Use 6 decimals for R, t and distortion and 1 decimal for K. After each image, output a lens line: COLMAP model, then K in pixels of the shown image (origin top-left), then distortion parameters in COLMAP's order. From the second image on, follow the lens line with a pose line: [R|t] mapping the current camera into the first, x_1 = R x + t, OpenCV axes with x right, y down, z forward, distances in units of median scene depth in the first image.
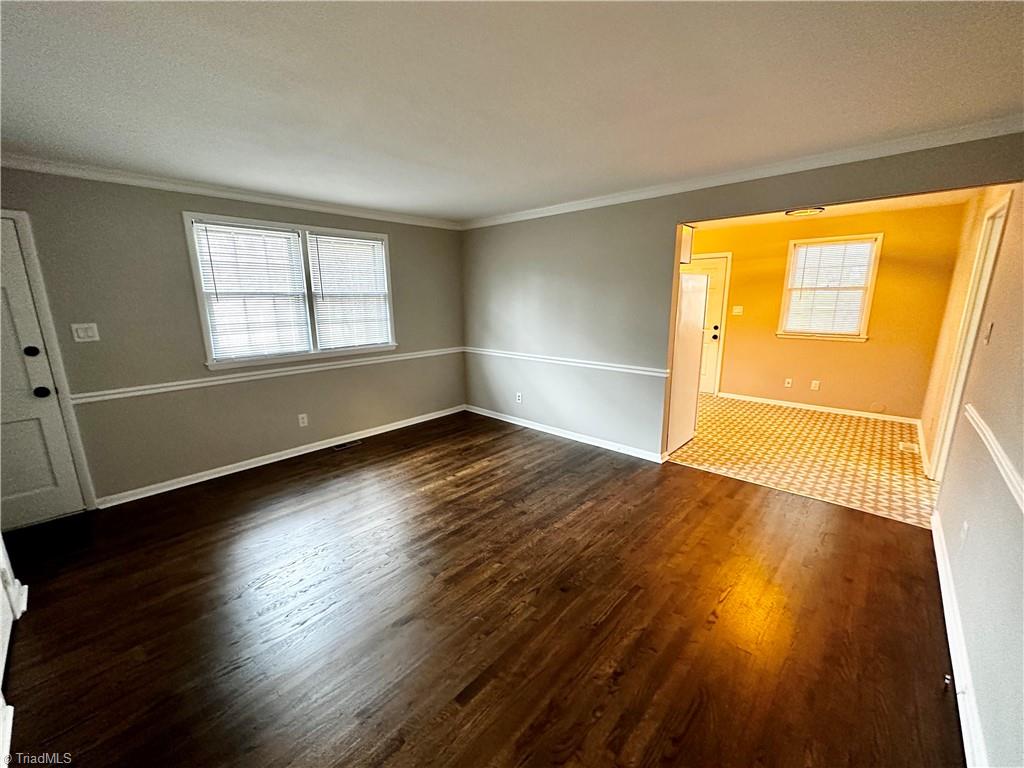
lens RADIAL K [[410.9, 0, 505.4], [0, 410.9, 385.2], [0, 0, 1]] dist [-0.003376, -0.001660]
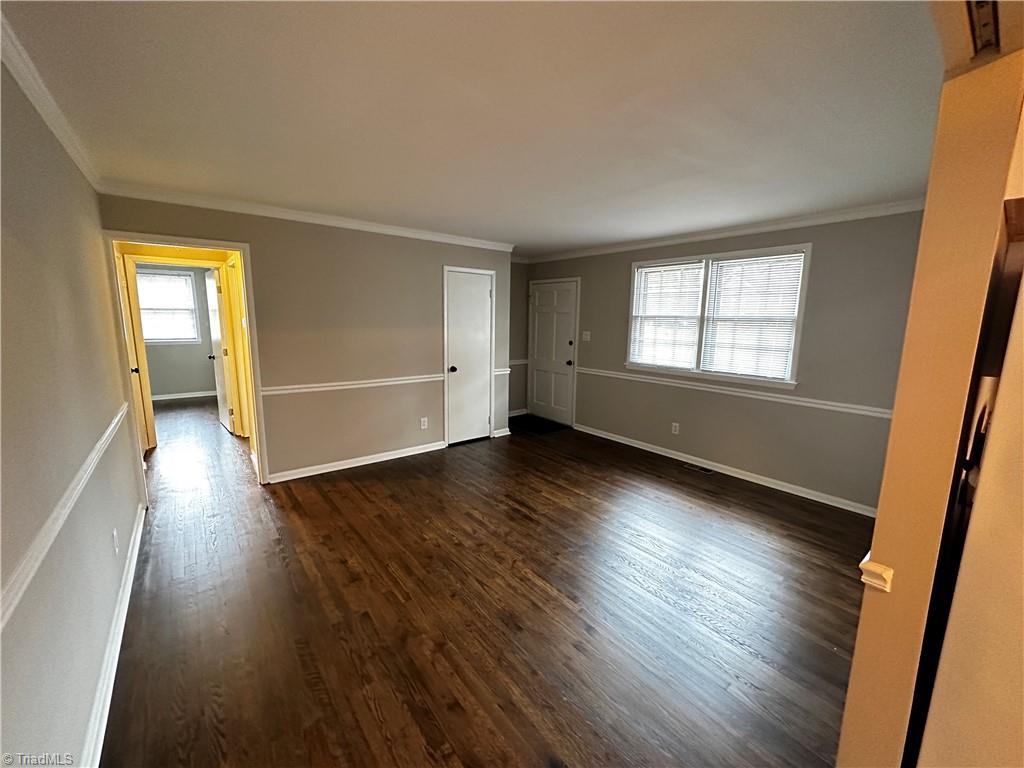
lens RADIAL K [[410.9, 0, 519.2], [0, 410.9, 384.1], [0, 0, 1]] dist [-0.003376, -0.001660]
pose [[-0.144661, 0.160936, -0.976306, 0.684891], [-0.225637, 0.955323, 0.190910, -0.157696], [0.963411, 0.247908, -0.101885, 0.712149]]
